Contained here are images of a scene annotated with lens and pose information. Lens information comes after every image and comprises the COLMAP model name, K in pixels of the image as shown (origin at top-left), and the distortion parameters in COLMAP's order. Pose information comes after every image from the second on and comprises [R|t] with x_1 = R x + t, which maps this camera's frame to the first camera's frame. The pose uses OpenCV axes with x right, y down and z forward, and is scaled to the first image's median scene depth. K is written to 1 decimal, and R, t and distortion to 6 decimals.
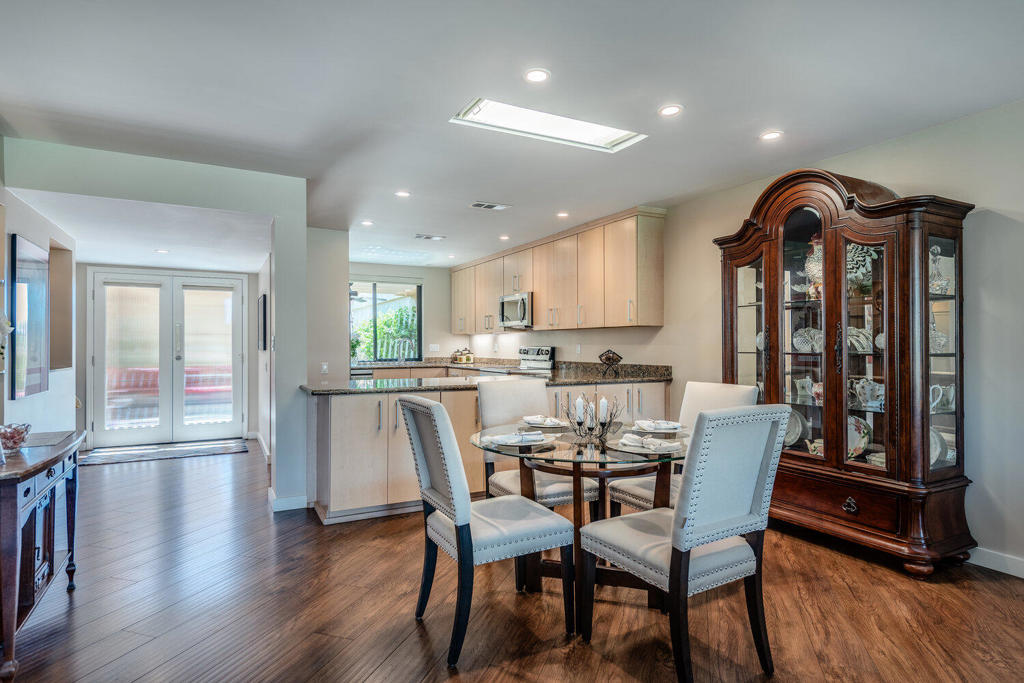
lens RADIAL K [[555.8, 0, 514.8], [0, 555.8, 339.3], [0, 0, 1]] dist [0.005822, -0.000065]
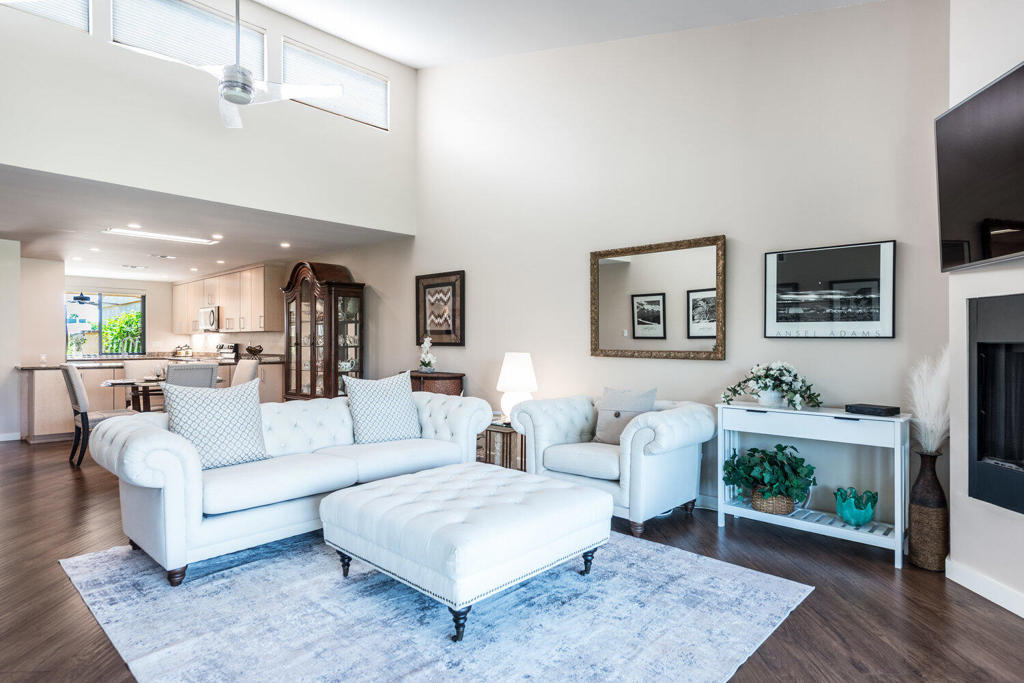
lens RADIAL K [[555.8, 0, 515.3], [0, 555.8, 340.8], [0, 0, 1]] dist [0.005822, -0.000065]
pose [[0.946216, 0.003209, 0.323520, 0.229930], [-0.005342, 0.999969, 0.005706, -0.004801], [-0.323492, -0.007127, 0.946204, -0.500471]]
